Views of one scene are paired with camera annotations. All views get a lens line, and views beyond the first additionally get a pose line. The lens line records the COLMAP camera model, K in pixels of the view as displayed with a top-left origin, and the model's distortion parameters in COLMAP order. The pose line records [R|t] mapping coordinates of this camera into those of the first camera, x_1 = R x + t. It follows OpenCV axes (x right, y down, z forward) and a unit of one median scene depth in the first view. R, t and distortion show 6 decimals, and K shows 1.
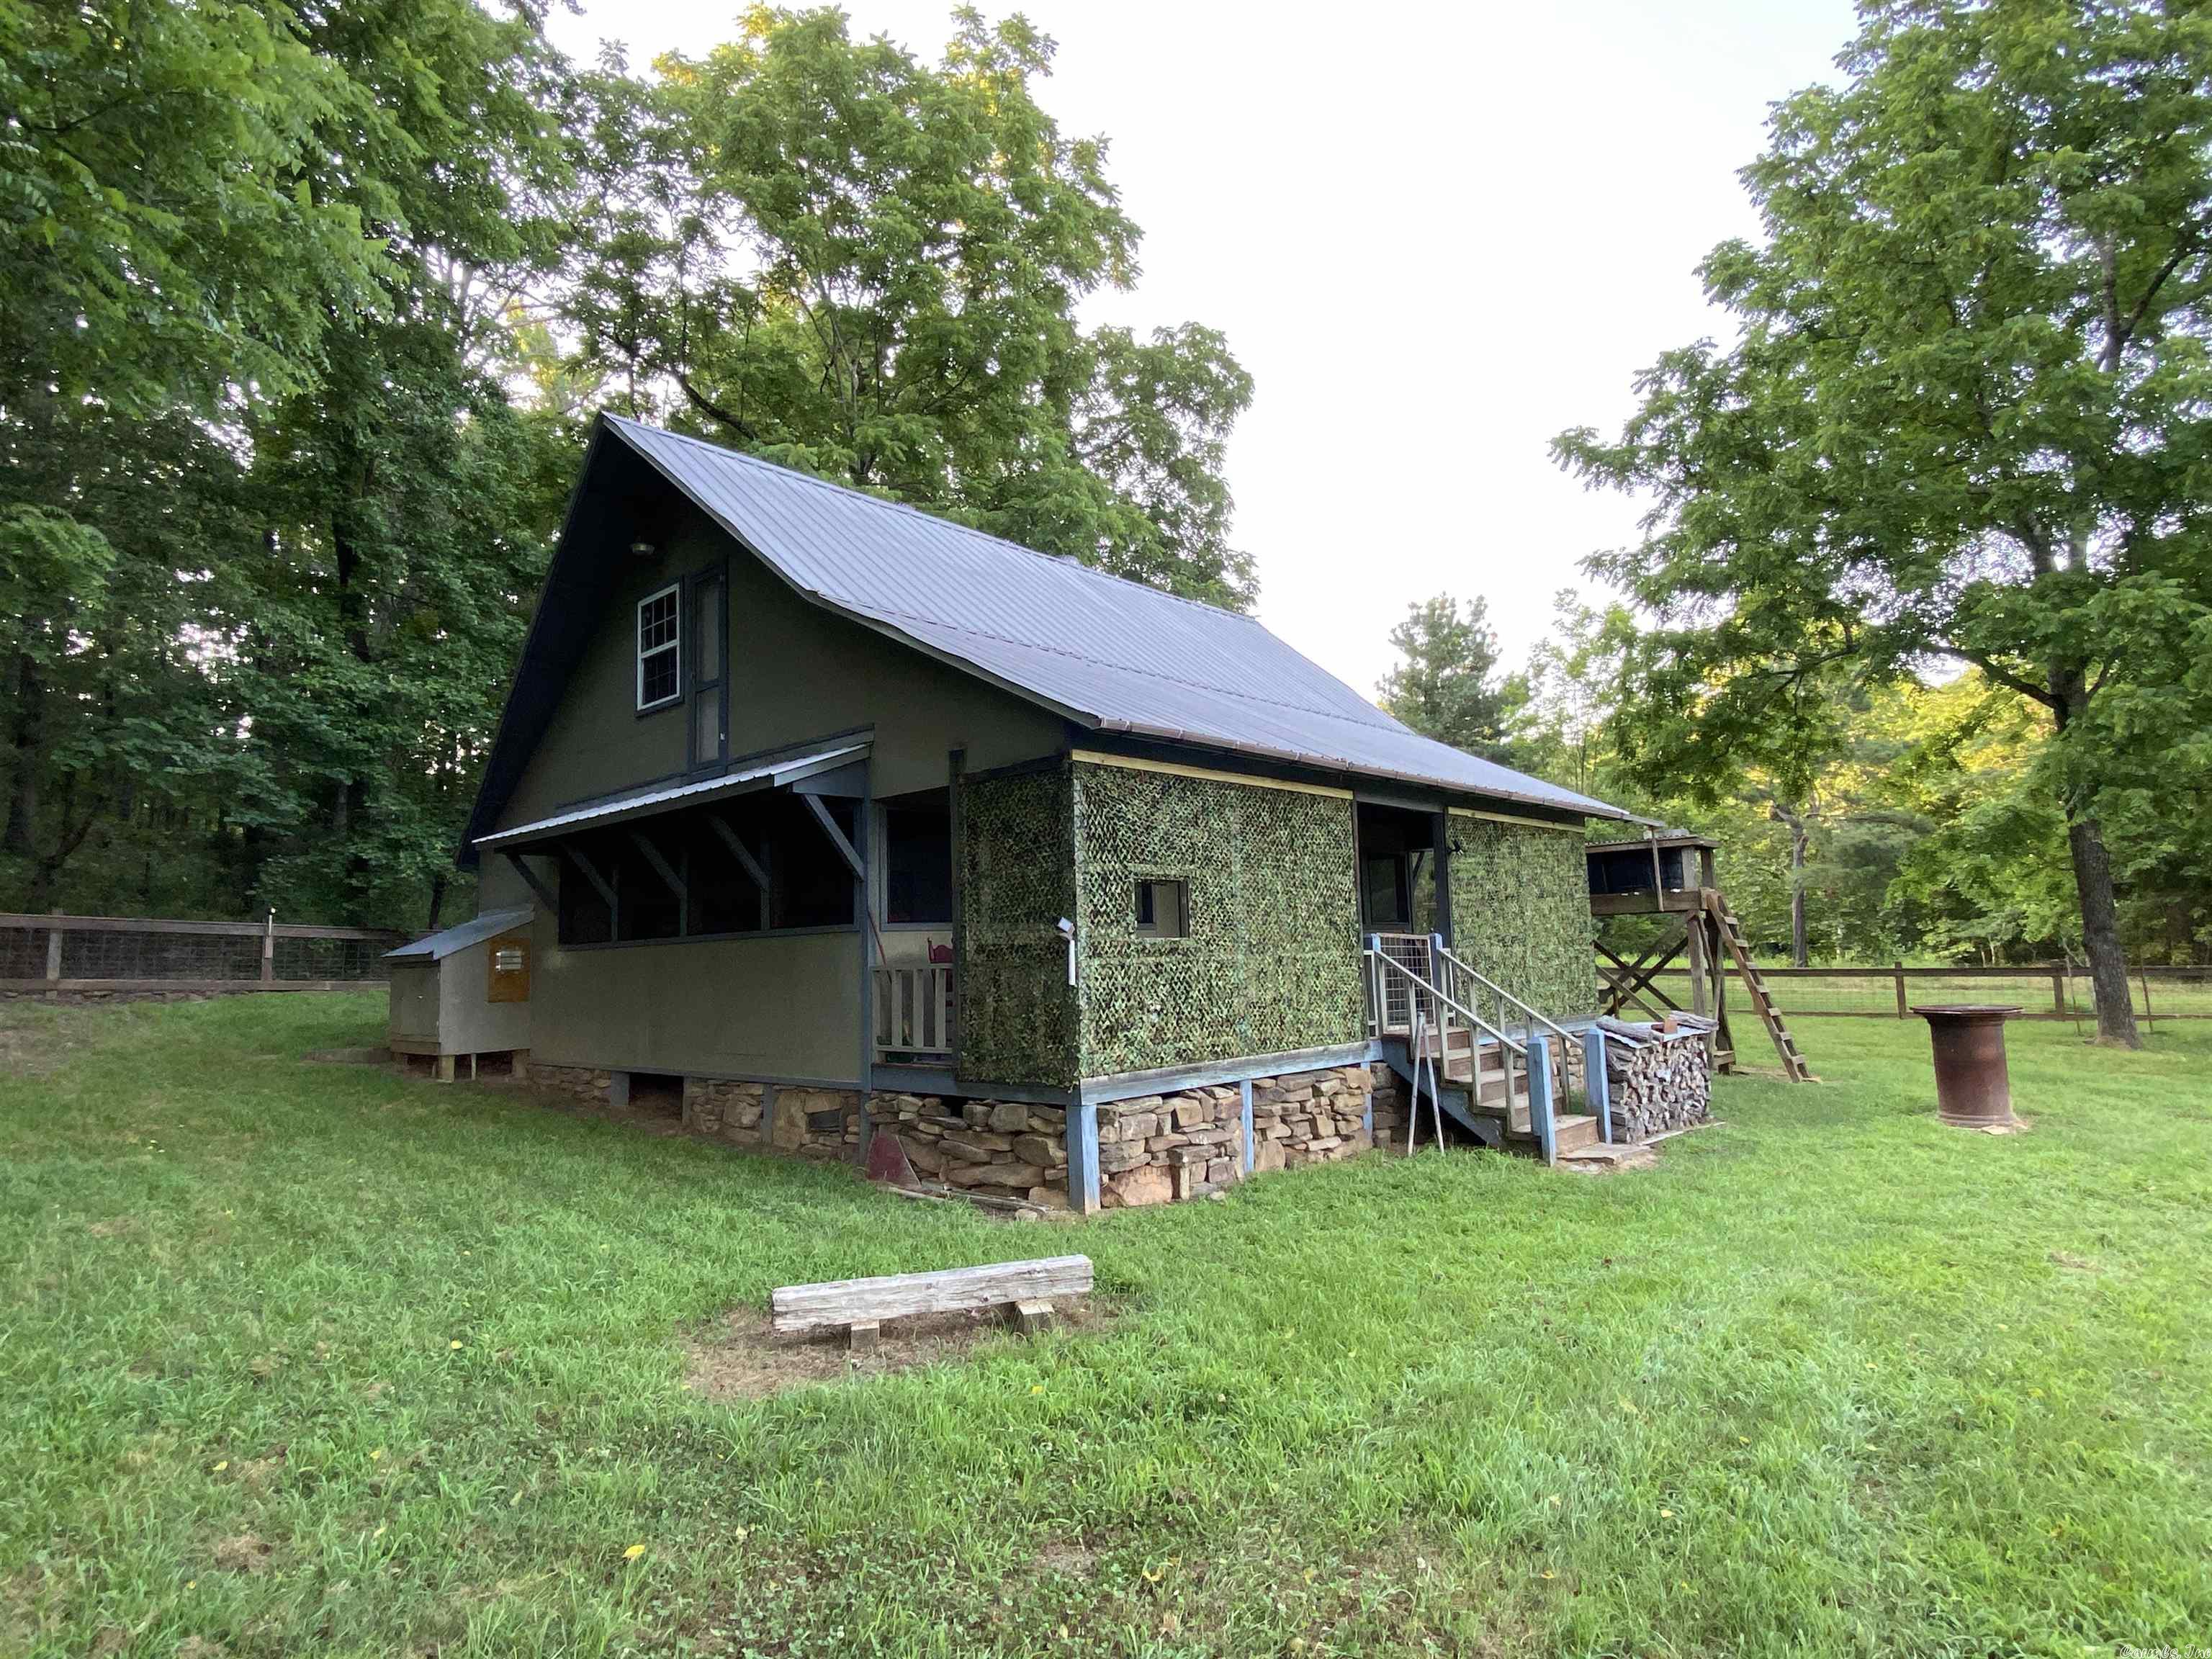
lens RADIAL K [[1189.4, 0, 1092.5], [0, 1189.4, 830.2], [0, 0, 1]] dist [0.000091, -0.000094]
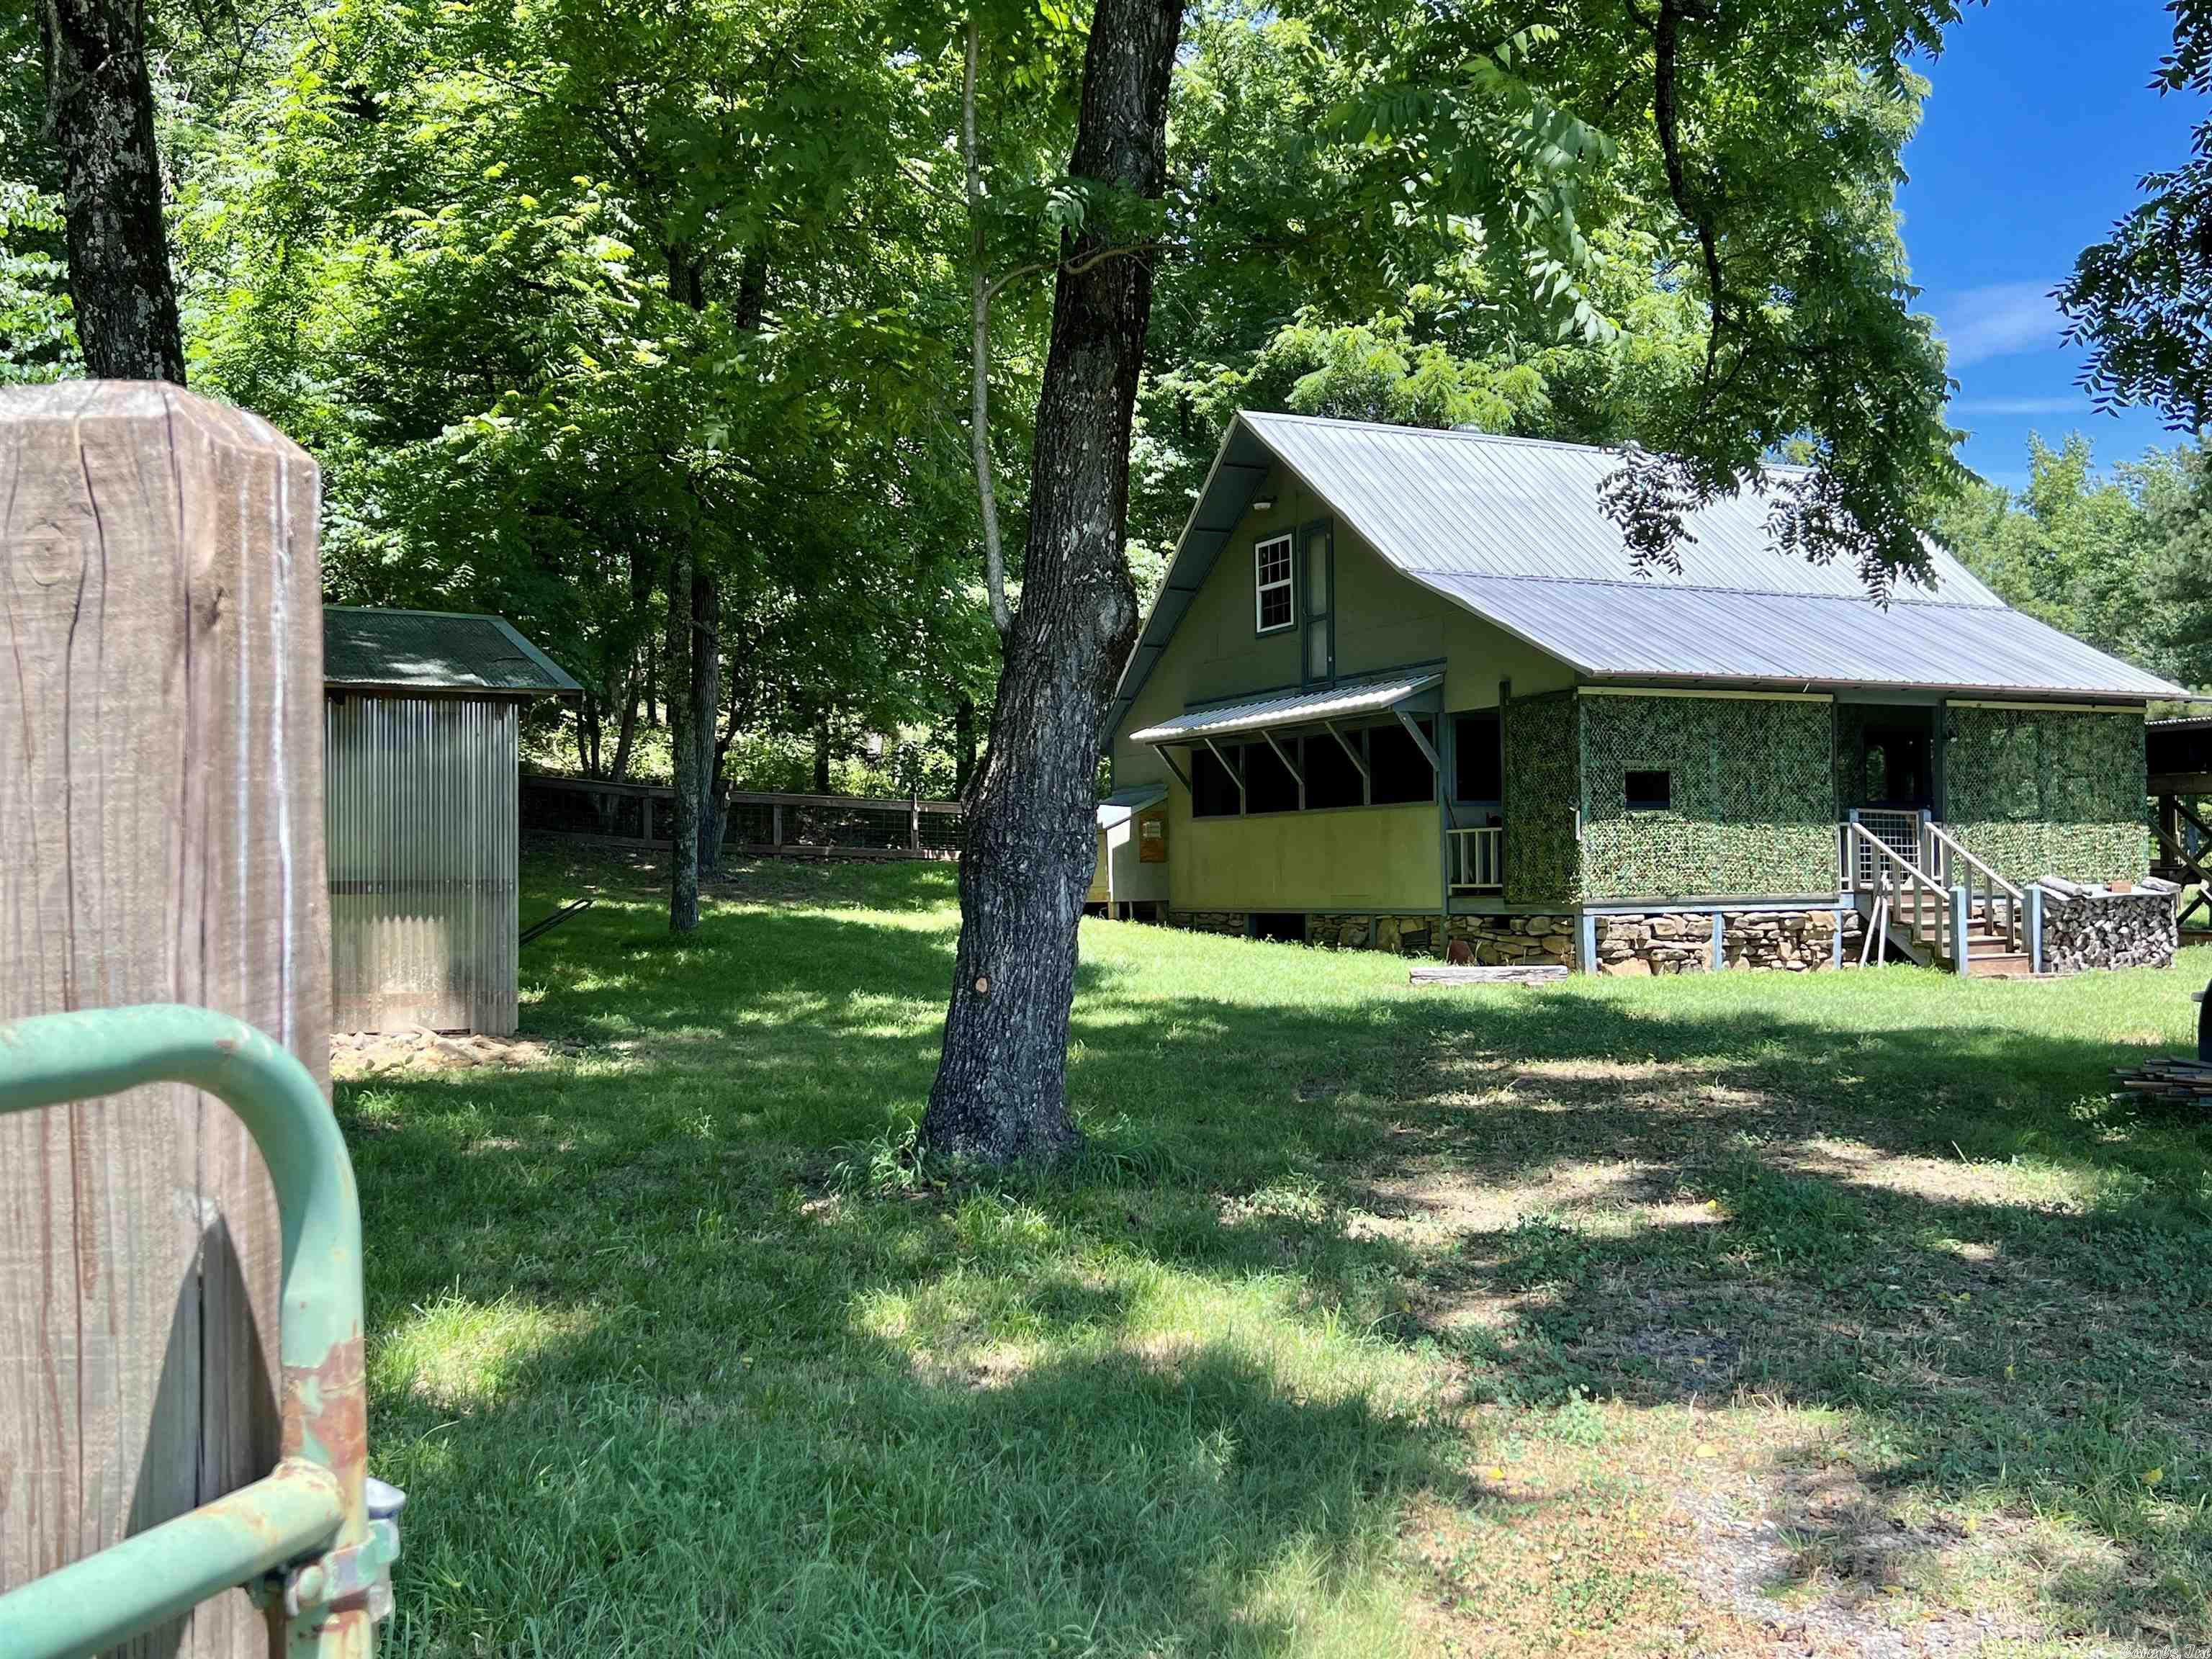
lens RADIAL K [[2048.8, 0, 1097.4], [0, 2048.8, 843.1], [0, 0, 1]] dist [0.140233, 0.000000]
pose [[0.942531, 0.009862, -0.333974, 0.241221], [0.021827, 0.995612, 0.090999, -0.102344], [0.333406, -0.093059, 0.938179, -1.437251]]
